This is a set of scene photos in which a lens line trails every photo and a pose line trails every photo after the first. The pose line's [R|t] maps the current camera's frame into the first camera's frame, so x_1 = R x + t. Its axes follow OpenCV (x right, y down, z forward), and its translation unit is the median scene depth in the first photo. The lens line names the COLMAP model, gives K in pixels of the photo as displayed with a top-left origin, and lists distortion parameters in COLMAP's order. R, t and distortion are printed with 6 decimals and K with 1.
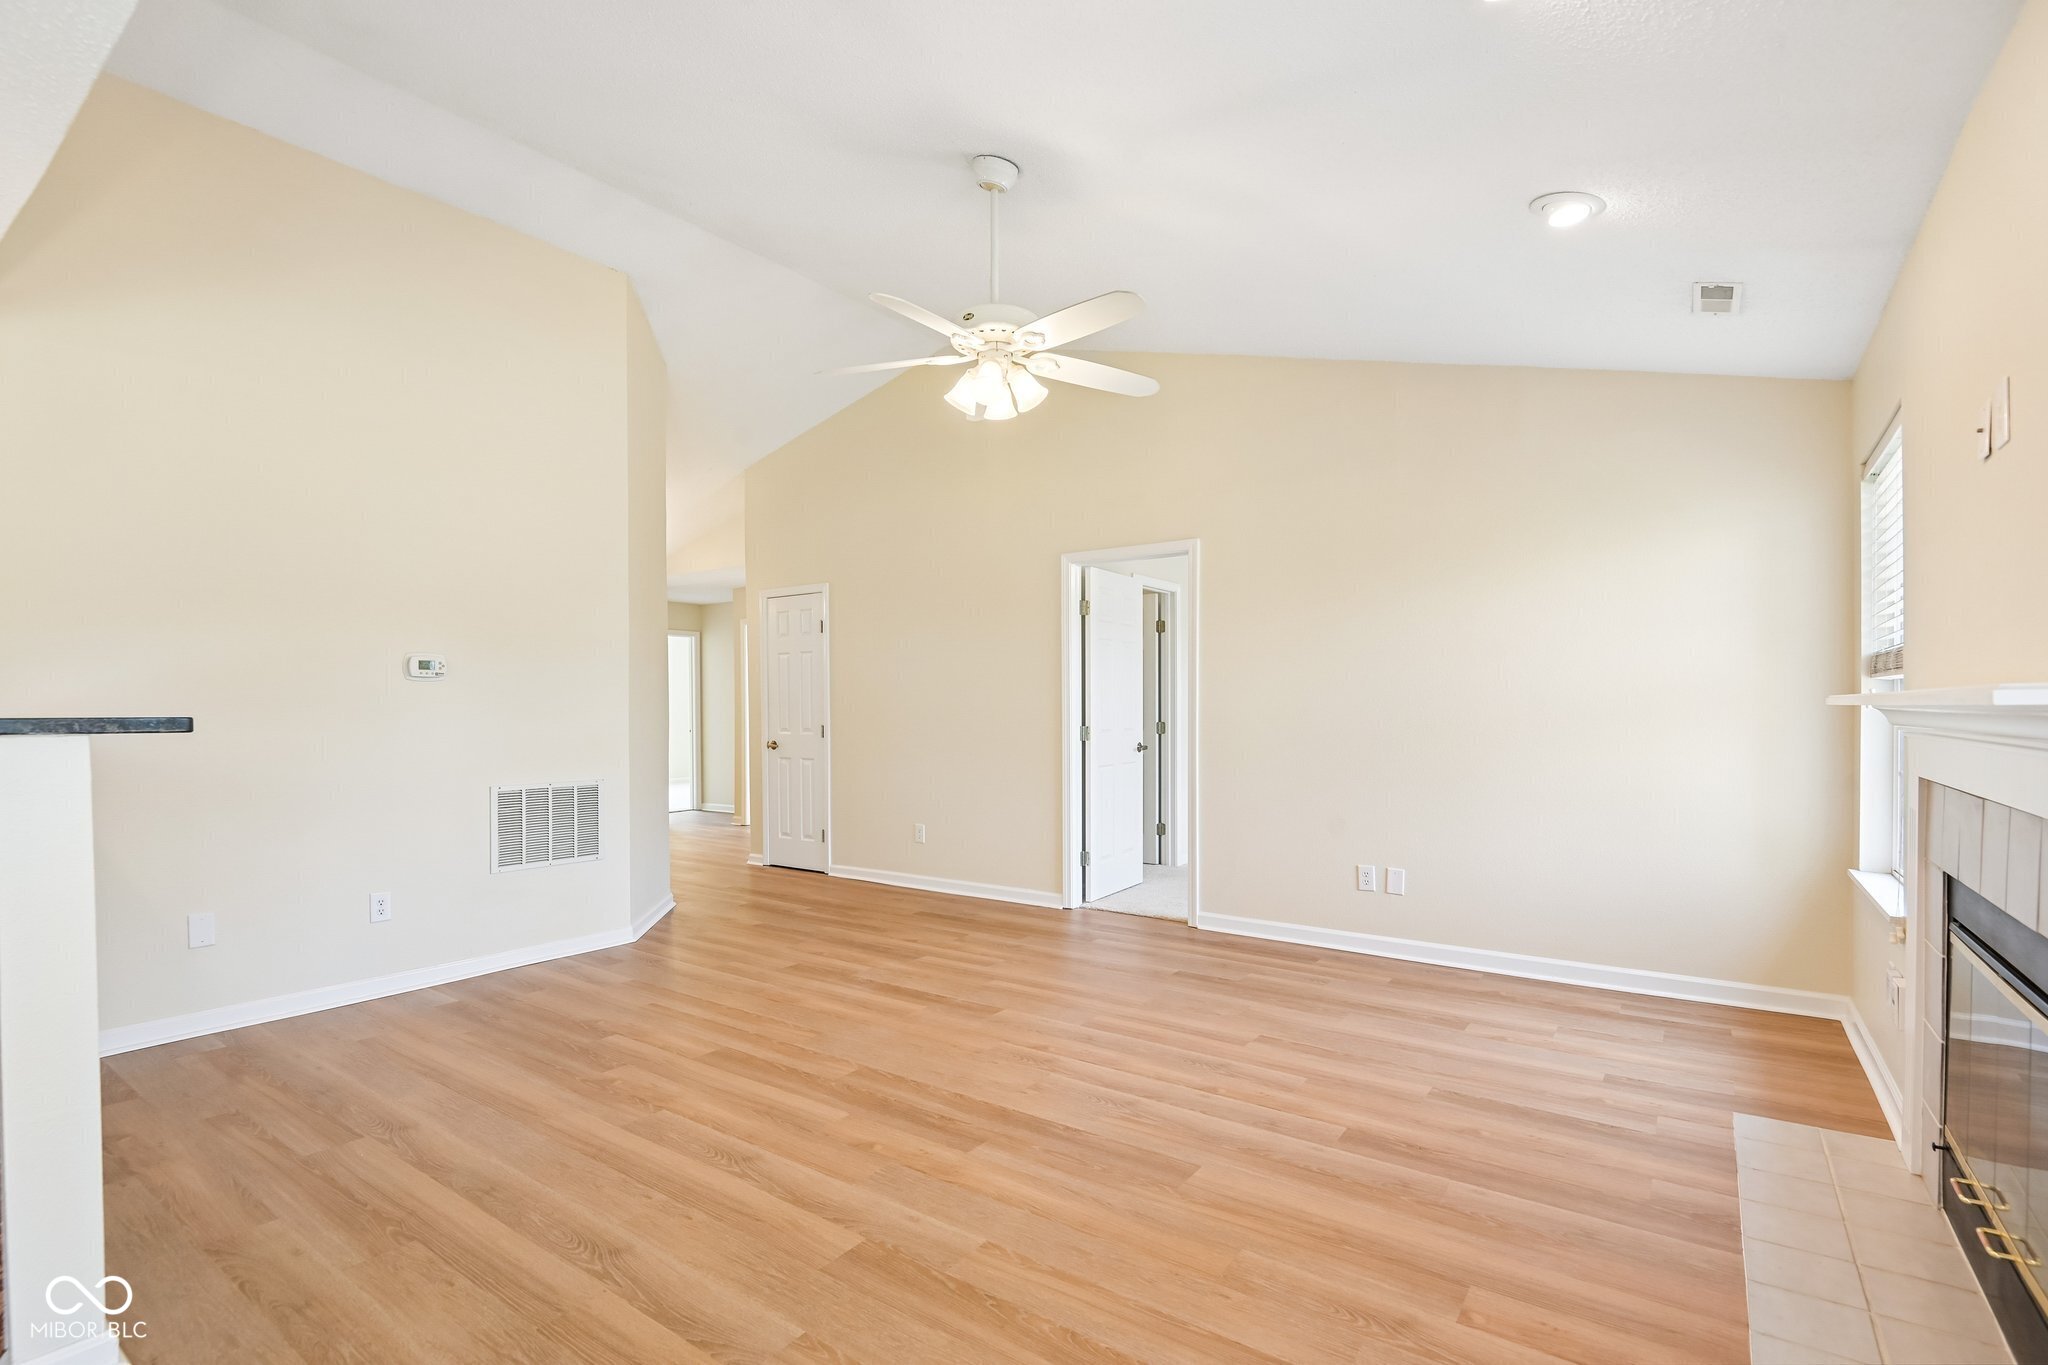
lens RADIAL K [[948.3, 0, 1016.9], [0, 948.3, 719.8], [0, 0, 1]] dist [-0.007020, -0.006415]
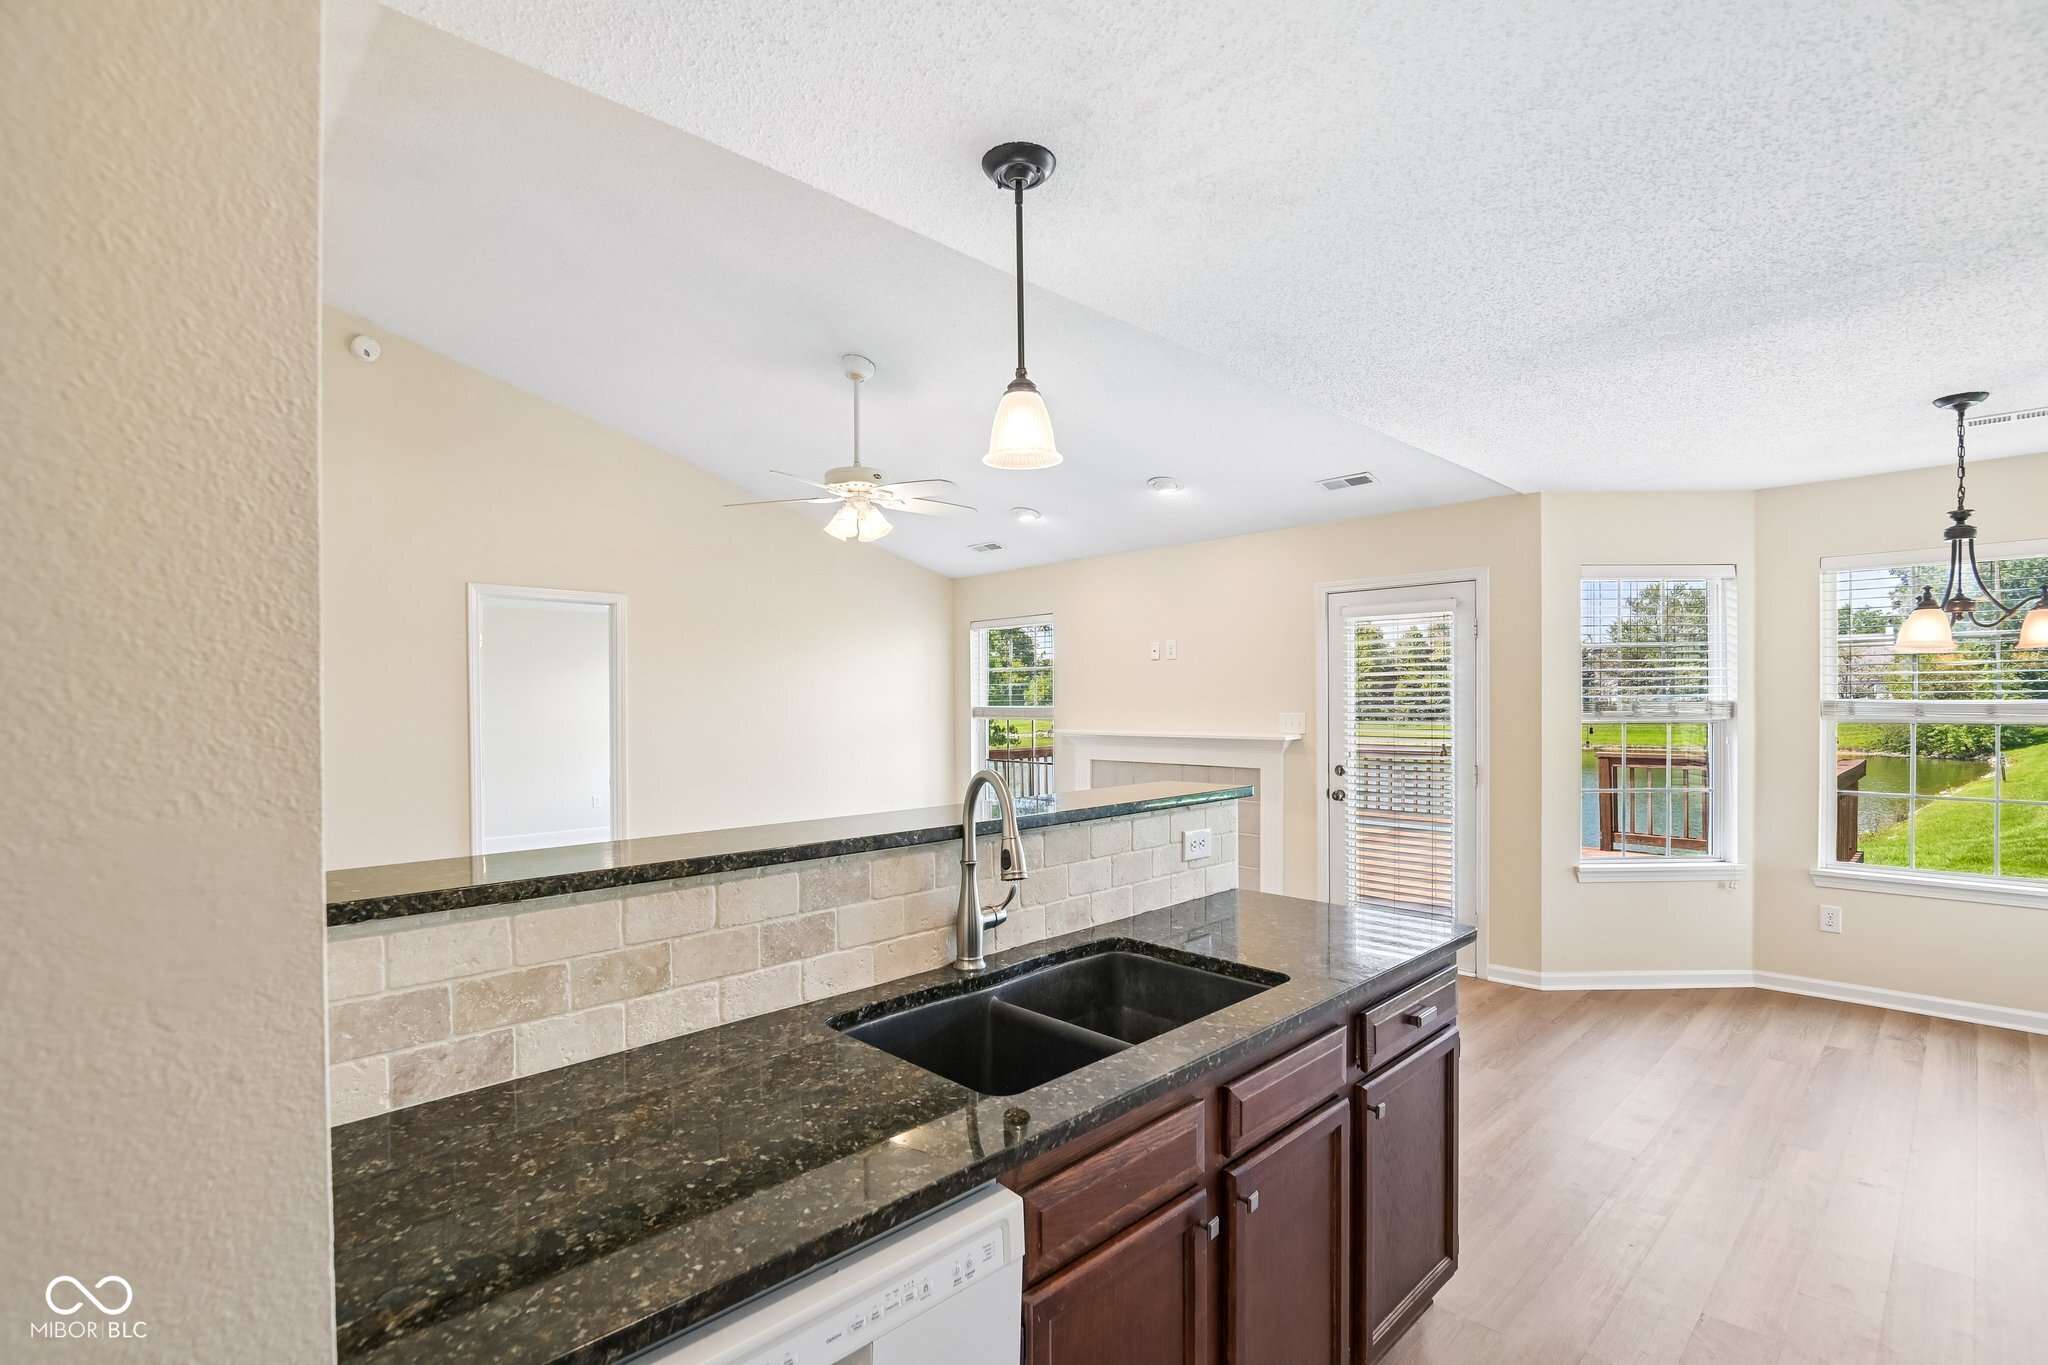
lens RADIAL K [[948.3, 0, 1014.2], [0, 948.3, 711.4], [0, 0, 1]] dist [-0.007020, -0.006415]
pose [[0.180841, -0.006444, 0.983491, -1.401153], [0.018164, 0.999830, 0.003211, -0.070764], [-0.983345, 0.017283, 0.180927, 0.537783]]
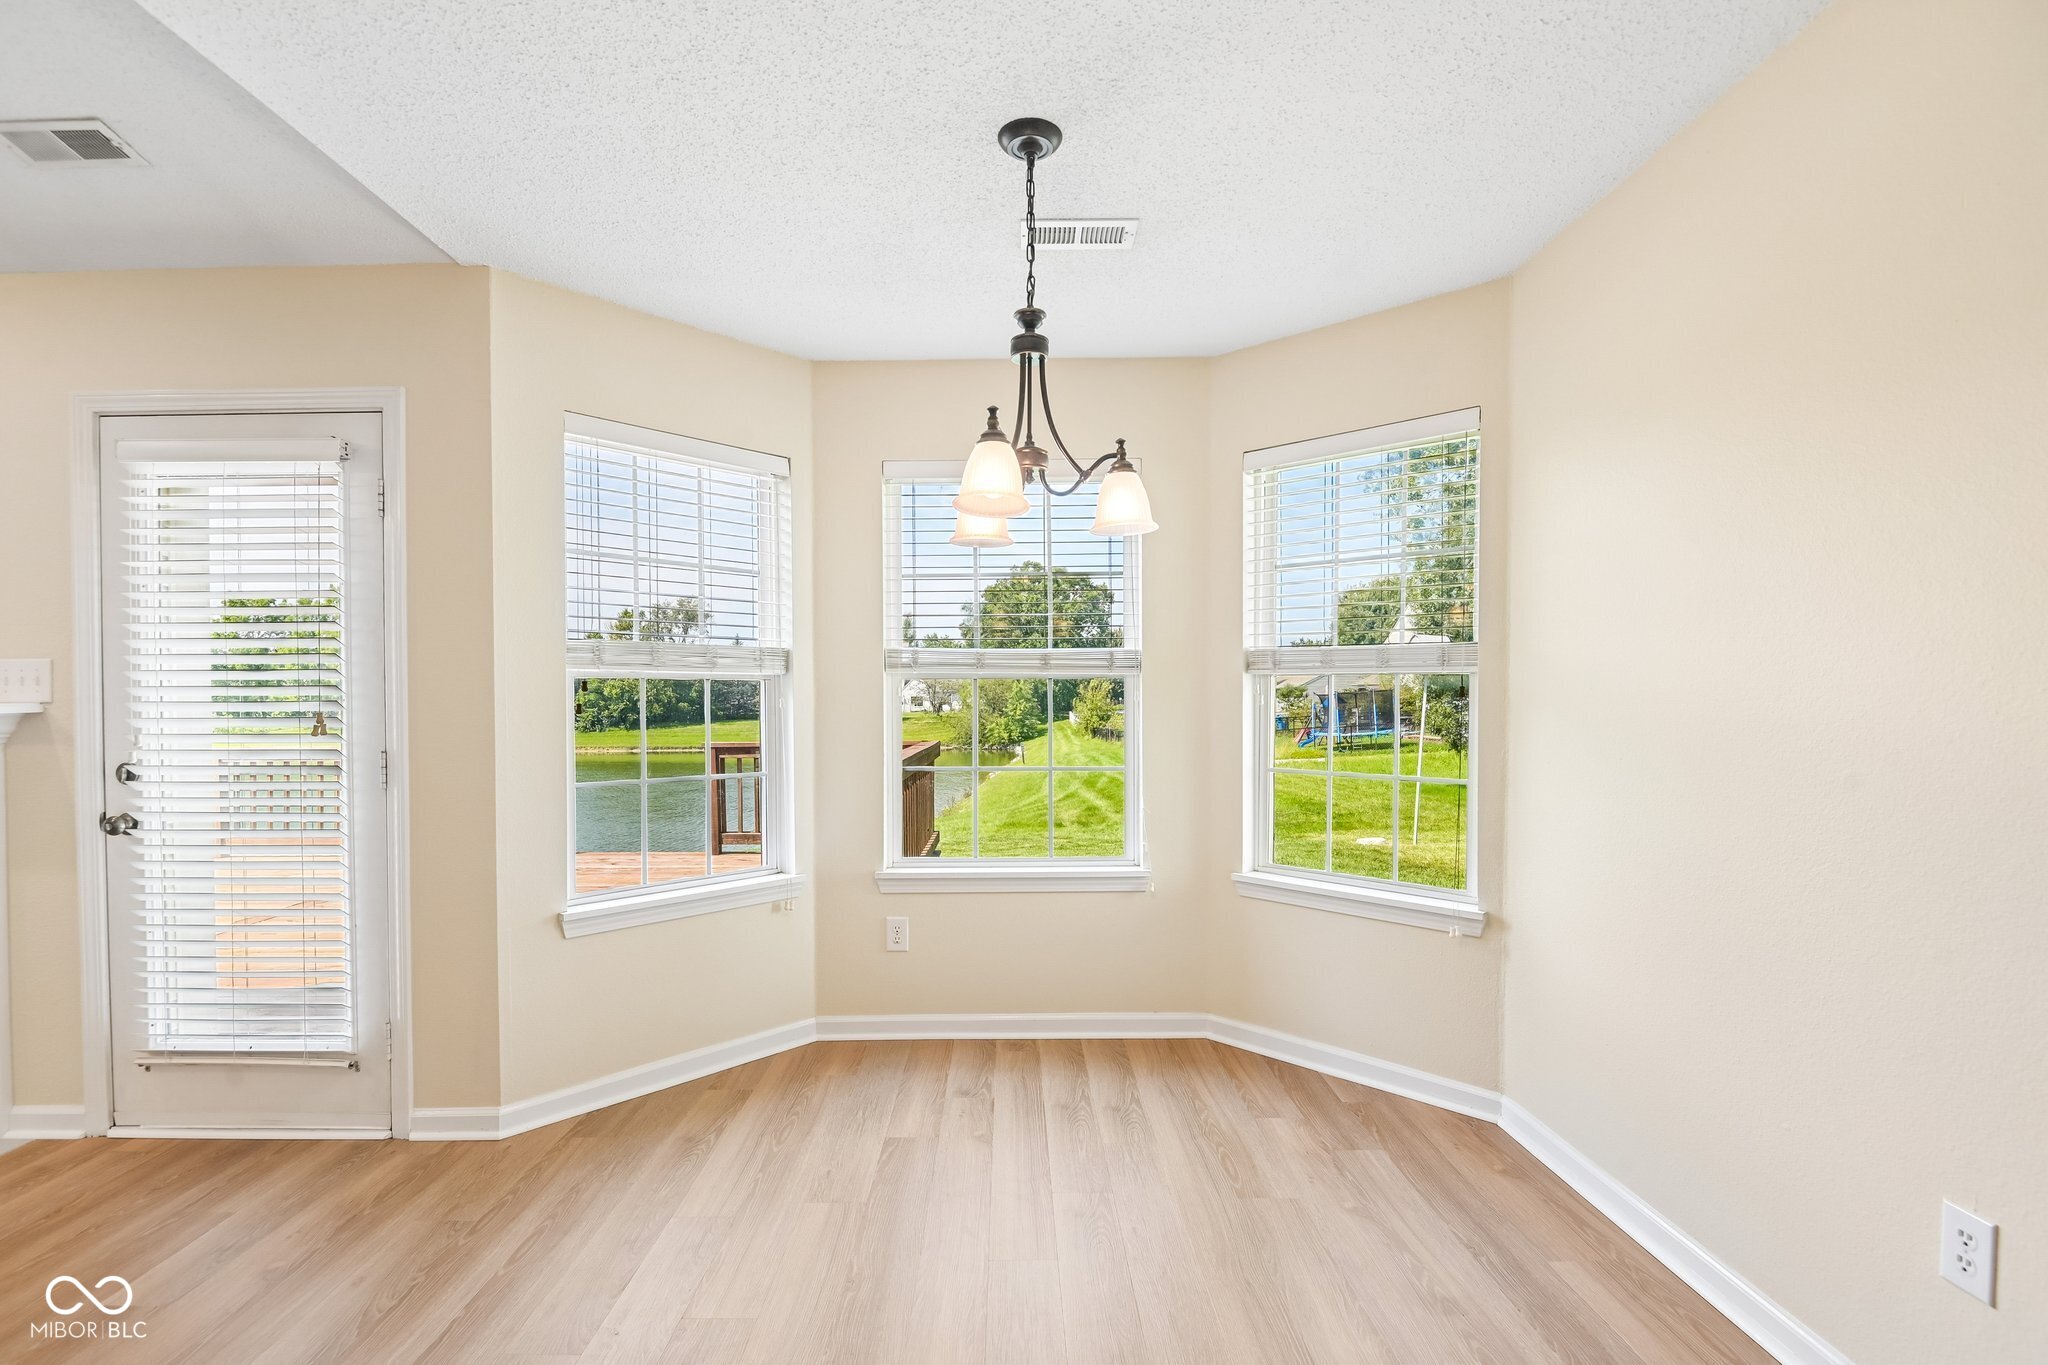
lens RADIAL K [[948.3, 0, 1016.1], [0, 948.3, 724.2], [0, 0, 1]] dist [-0.007020, -0.006415]
pose [[-0.586835, -0.009735, 0.809648, -0.754563], [0.017809, 0.999531, 0.024926, 0.001702], [-0.809511, 0.029046, -0.586386, 0.114250]]
